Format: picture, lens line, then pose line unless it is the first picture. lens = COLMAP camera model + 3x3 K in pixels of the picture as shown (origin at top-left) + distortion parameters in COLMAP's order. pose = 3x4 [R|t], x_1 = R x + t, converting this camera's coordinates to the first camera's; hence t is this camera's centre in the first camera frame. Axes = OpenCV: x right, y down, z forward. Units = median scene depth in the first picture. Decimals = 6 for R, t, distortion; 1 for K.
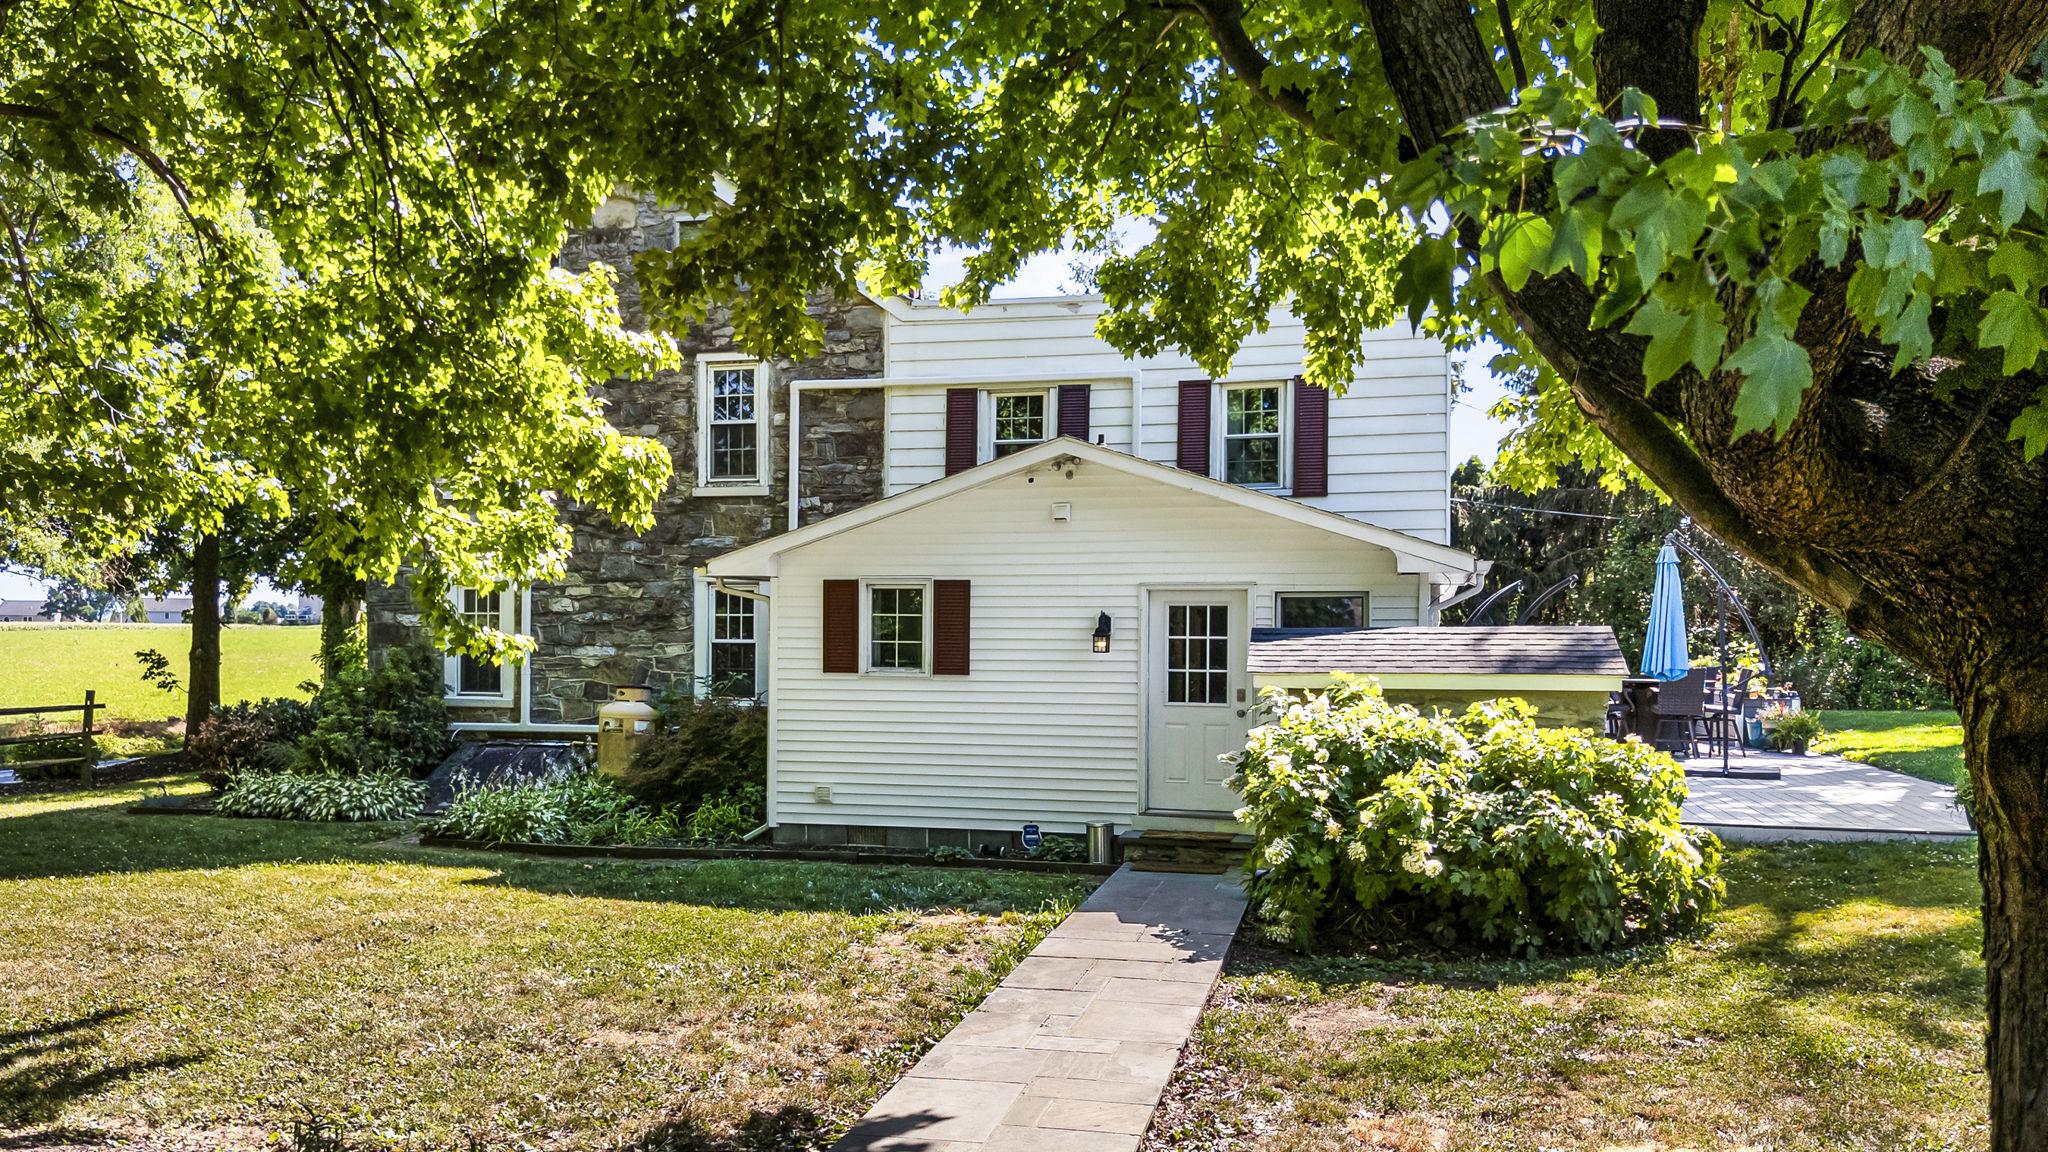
lens RADIAL K [[1695.2, 0, 966.2], [0, 1695.2, 663.4], [0, 0, 1]] dist [0.057140, 0.000357]
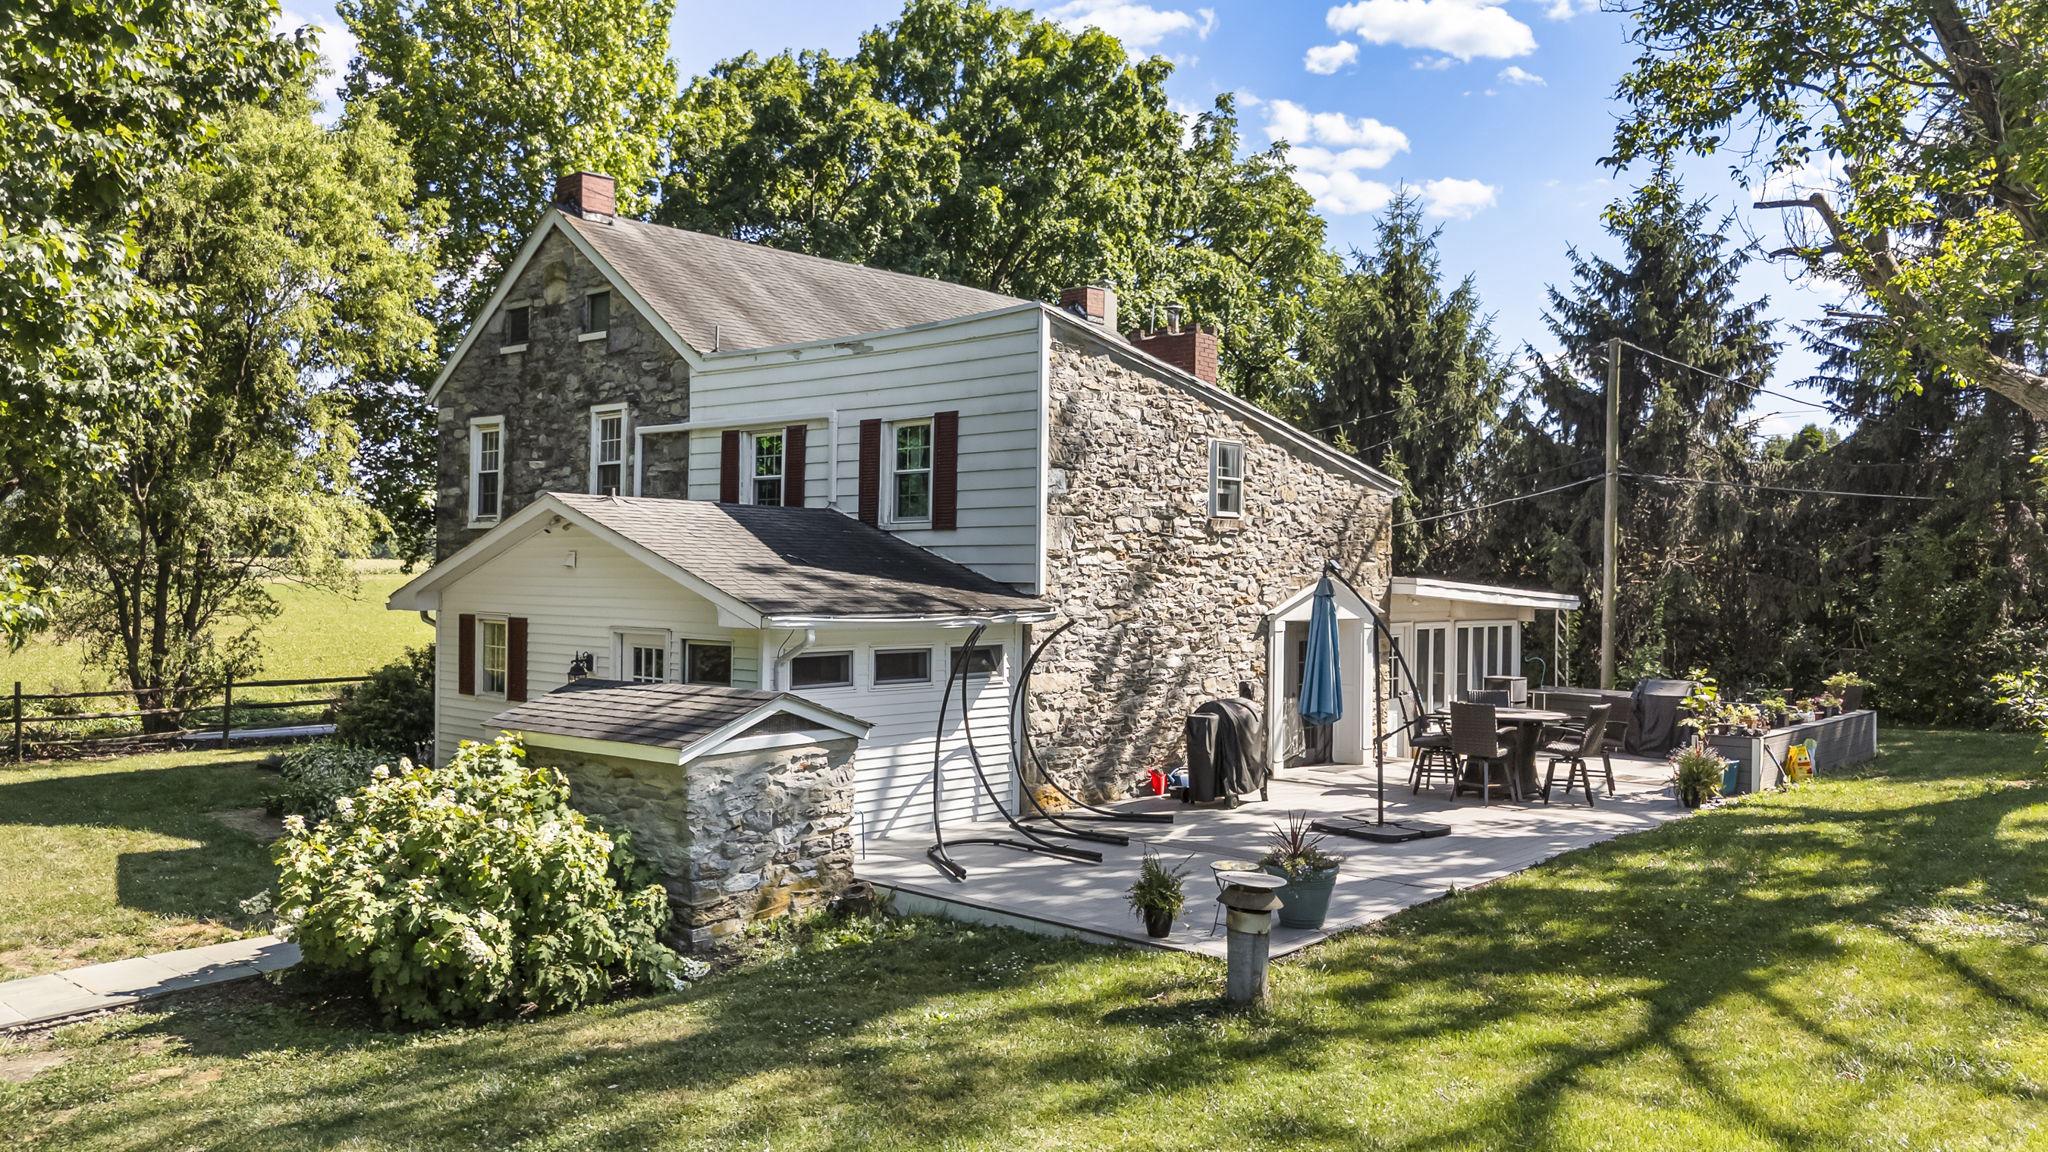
lens RADIAL K [[1553.3, 0, 1060.5], [0, 1553.3, 595.6], [0, 0, 1]] dist [0.060519, -0.079692]
pose [[0.892762, 0.011106, -0.450391, 0.626649], [-0.015649, 0.999857, -0.006364, -0.049707], [0.450256, 0.012730, 0.892809, 0.185565]]
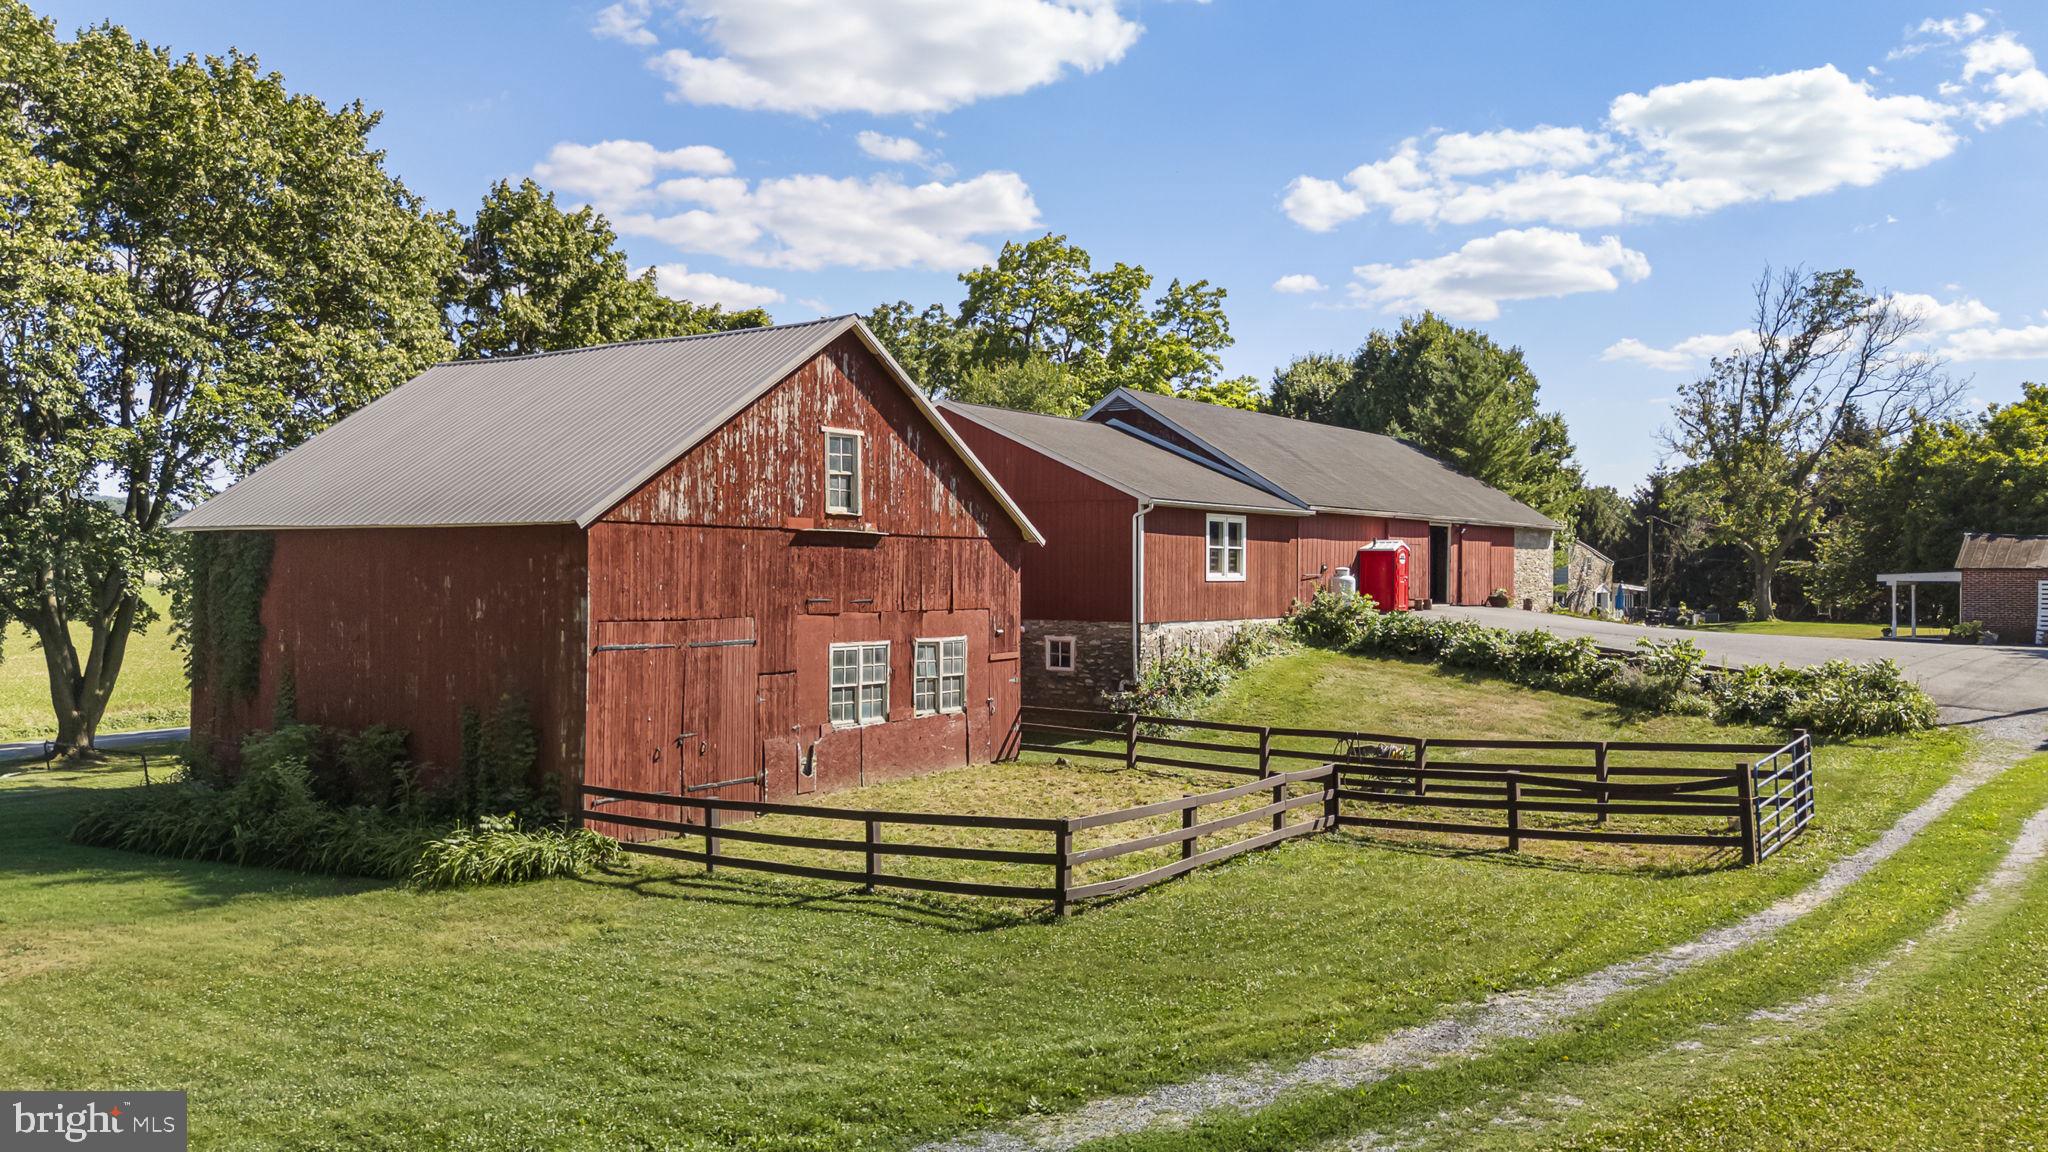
lens RADIAL K [[1505.3, 0, 1015.1], [0, 1505.3, 559.8], [0, 0, 1]] dist [0.023735, -0.026377]
pose [[0.907786, 0.004582, -0.419408, 0.619141], [-0.011768, 0.999825, -0.014548, -0.052809], [0.419268, 0.018142, 0.907681, -3.528775]]
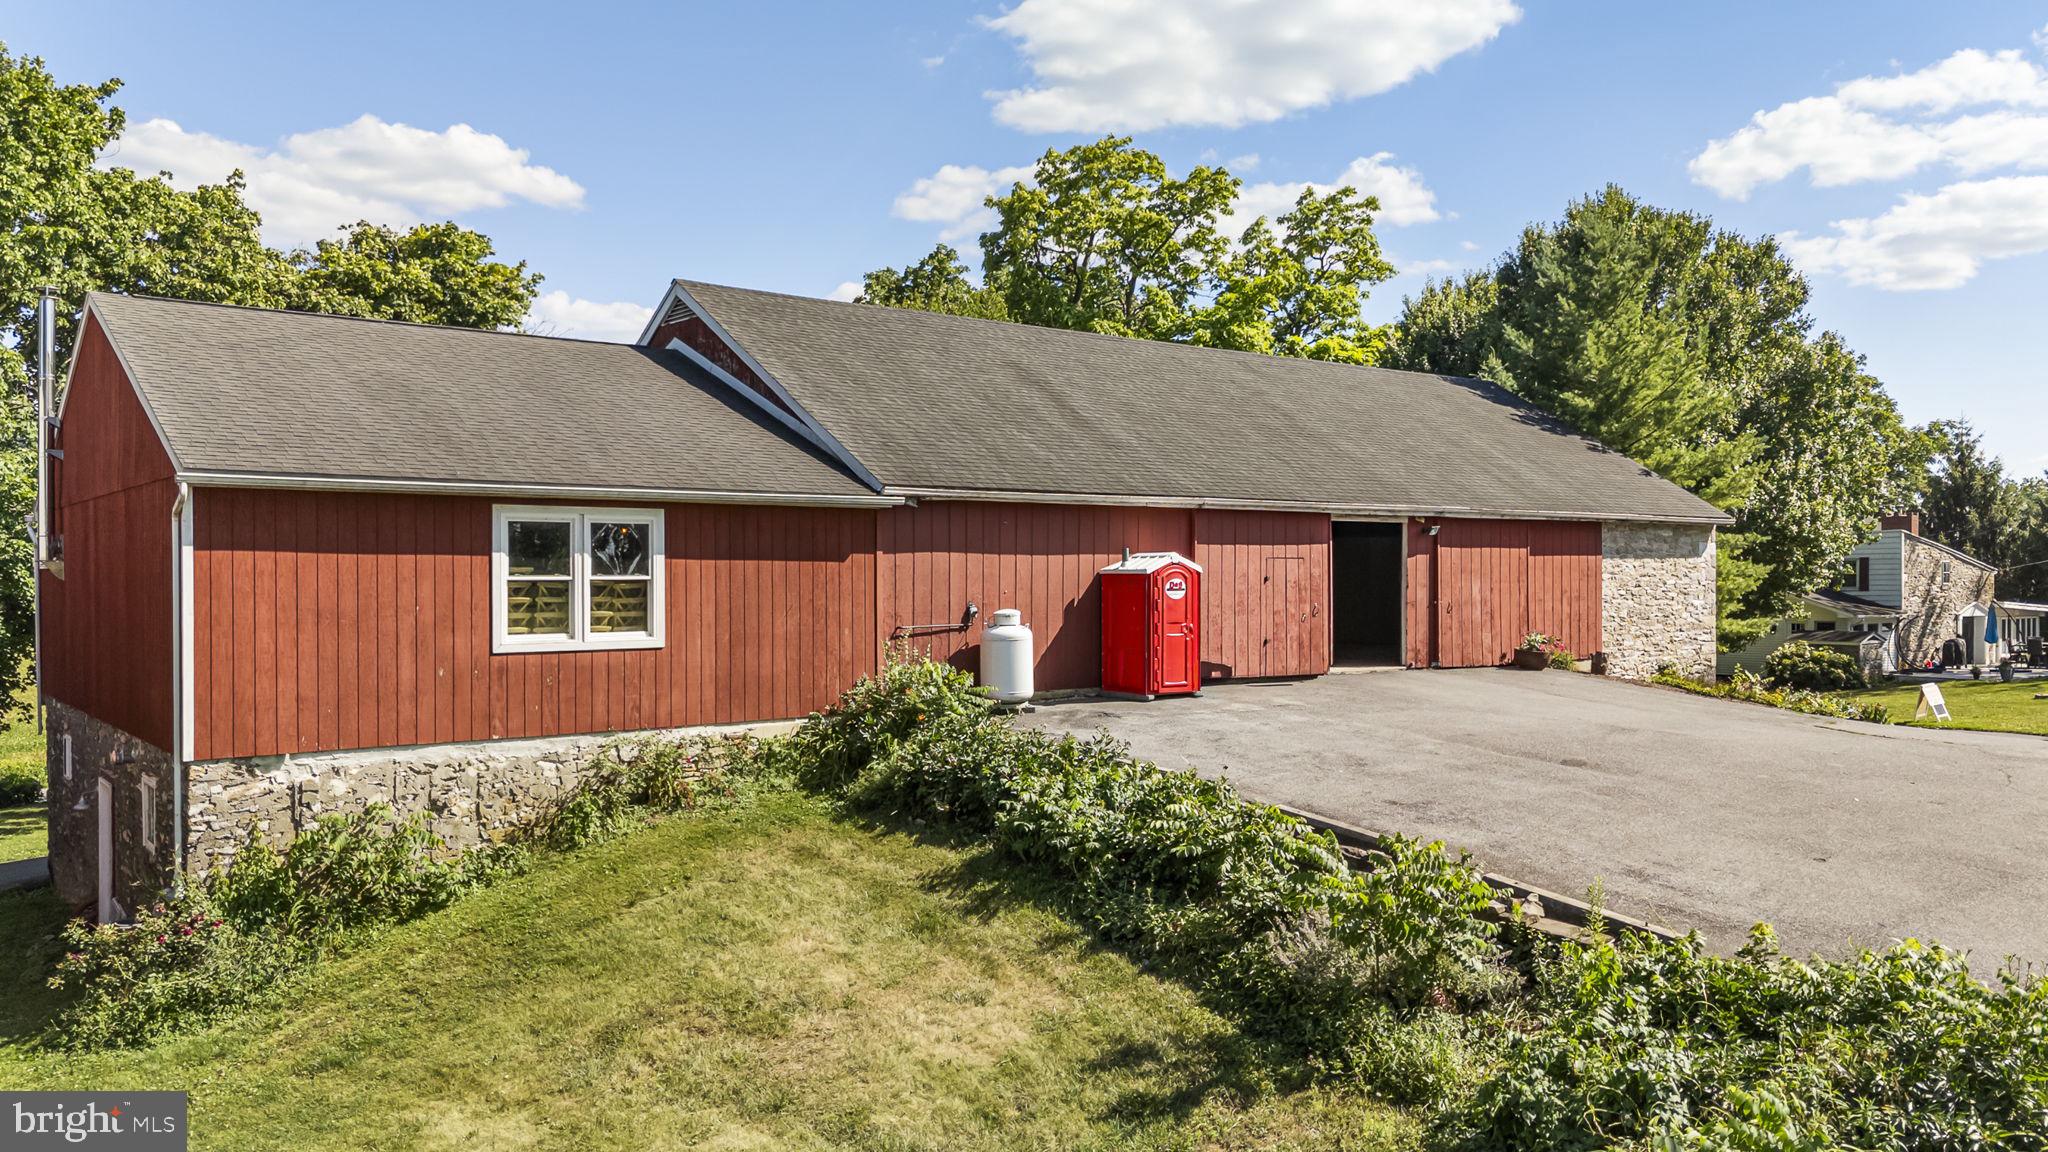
lens RADIAL K [[1553.3, 0, 1025.9], [0, 1553.3, 576.6], [0, 0, 1]] dist [0.060519, -0.079692]
pose [[0.772715, -0.004660, -0.634736, 0.830938], [-0.001049, 0.999962, -0.008619, -0.090049], [0.634752, 0.007326, 0.772681, -2.312519]]
